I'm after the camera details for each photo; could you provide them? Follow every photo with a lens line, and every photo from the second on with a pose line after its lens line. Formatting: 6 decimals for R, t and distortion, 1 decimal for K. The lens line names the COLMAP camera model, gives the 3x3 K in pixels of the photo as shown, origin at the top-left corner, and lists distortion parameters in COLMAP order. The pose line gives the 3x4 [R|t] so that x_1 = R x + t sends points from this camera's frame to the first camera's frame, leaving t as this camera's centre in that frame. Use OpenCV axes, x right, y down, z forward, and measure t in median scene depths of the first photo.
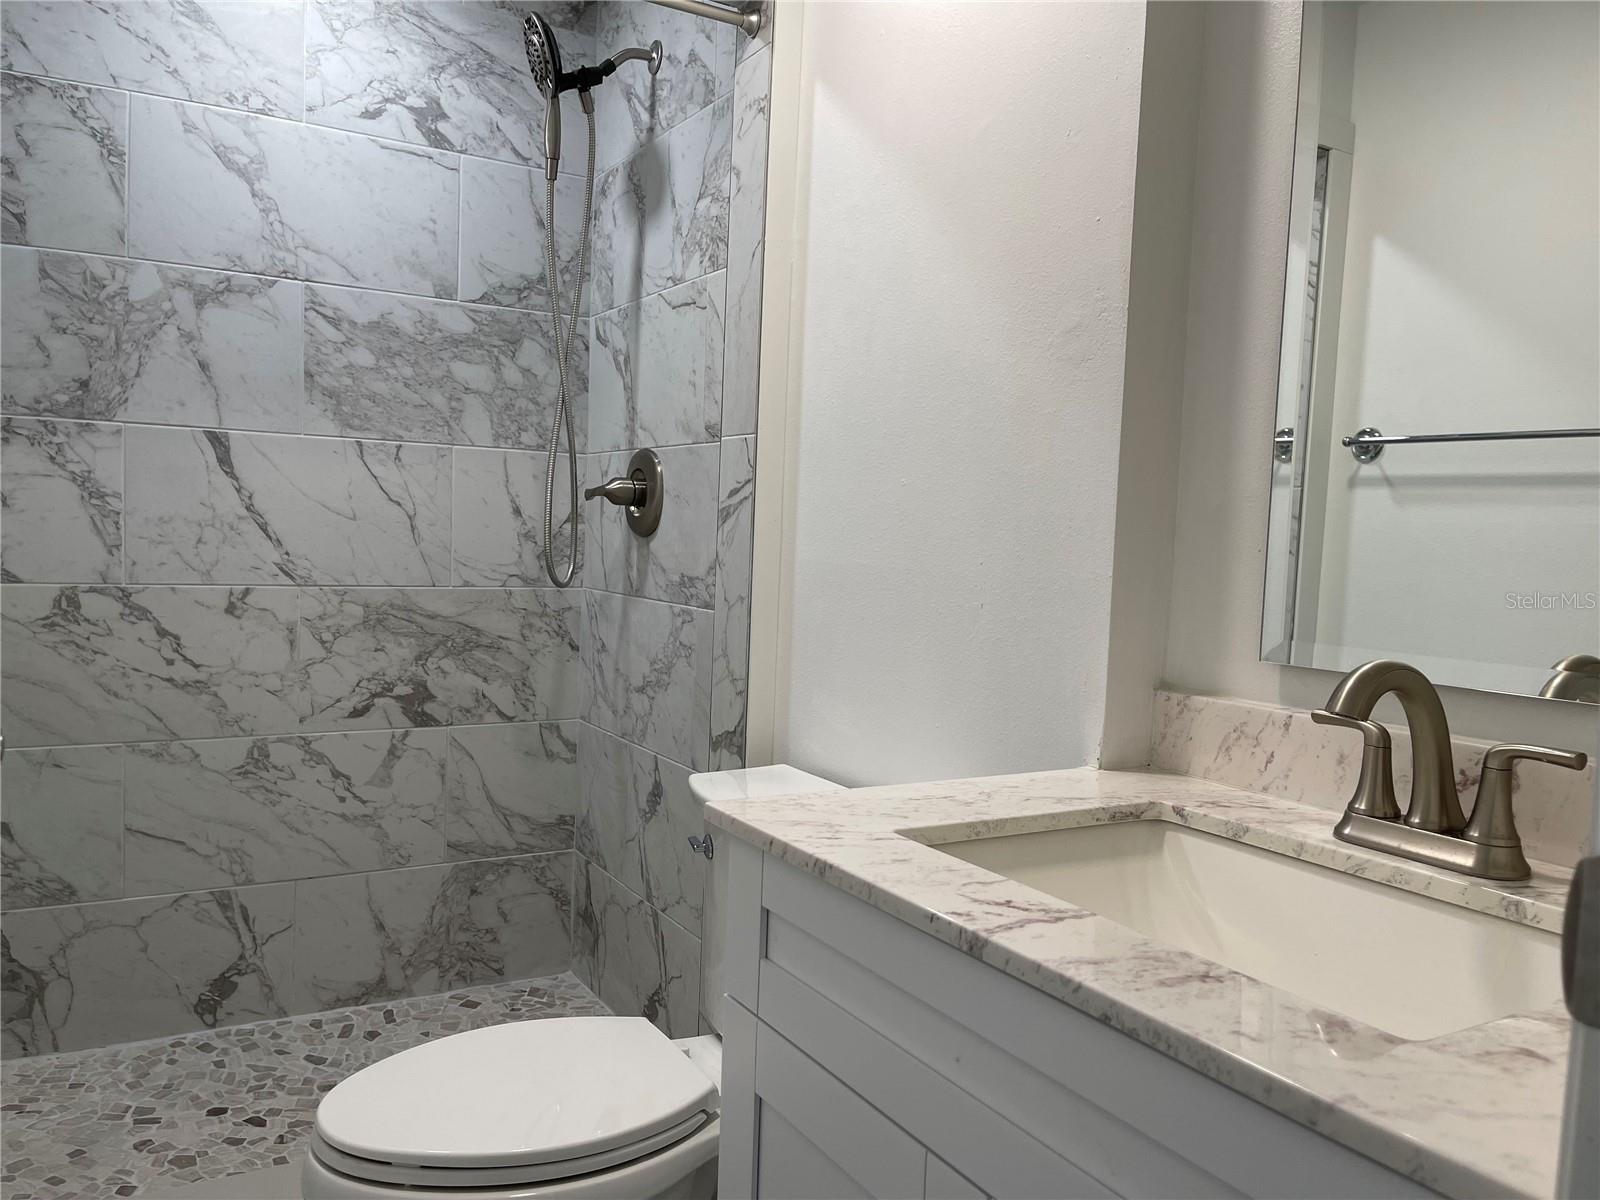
lens RADIAL K [[1208.1, 0, 811.4], [0, 1208.1, 631.5], [0, 0, 1]] dist [0.079425, -0.104702]
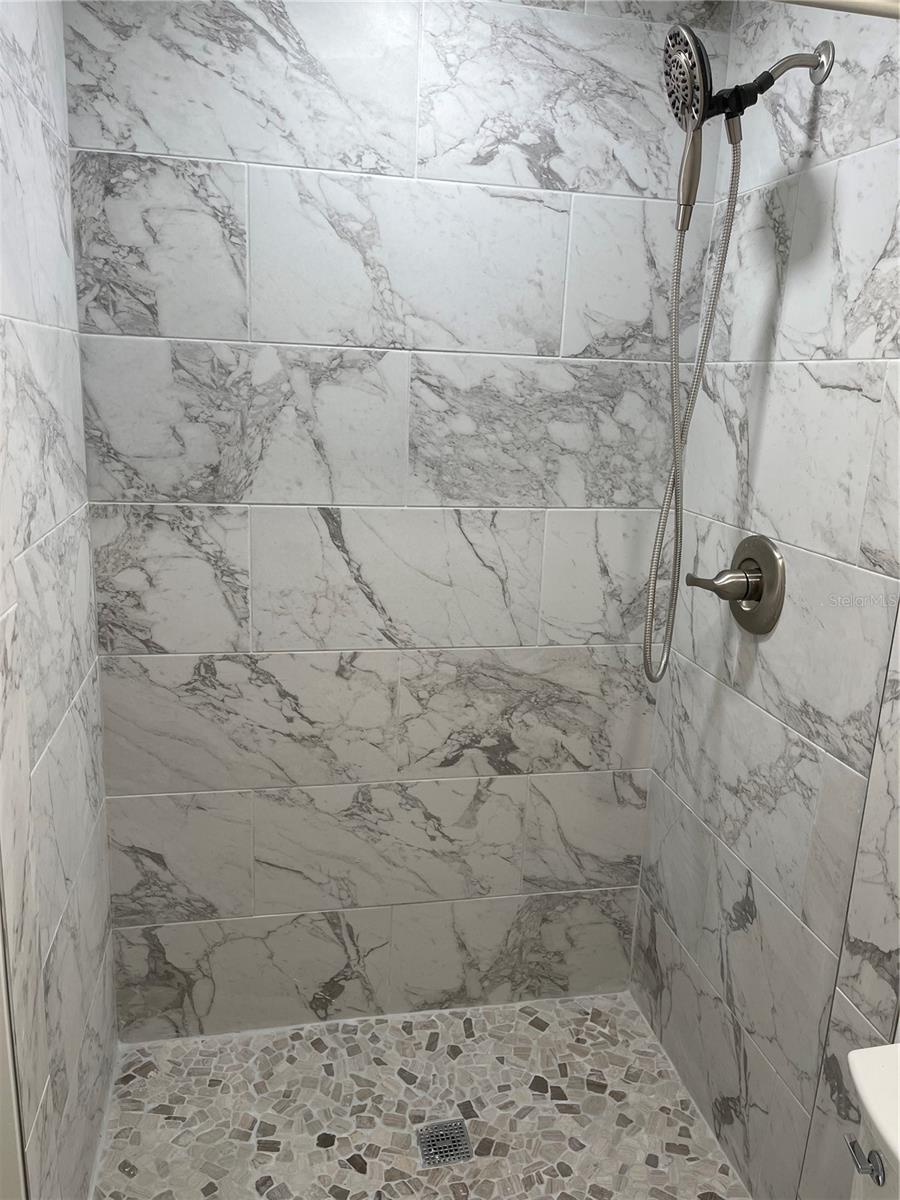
lens RADIAL K [[906.1, 0, 458.9], [0, 906.1, 608.1], [0, 0, 1]] dist [0.079425, -0.104702]
pose [[0.948407, 0.078394, -0.307212, -0.138753], [-0.028024, 0.985885, 0.165062, -0.204251], [0.315816, -0.147937, 0.937217, 0.299791]]
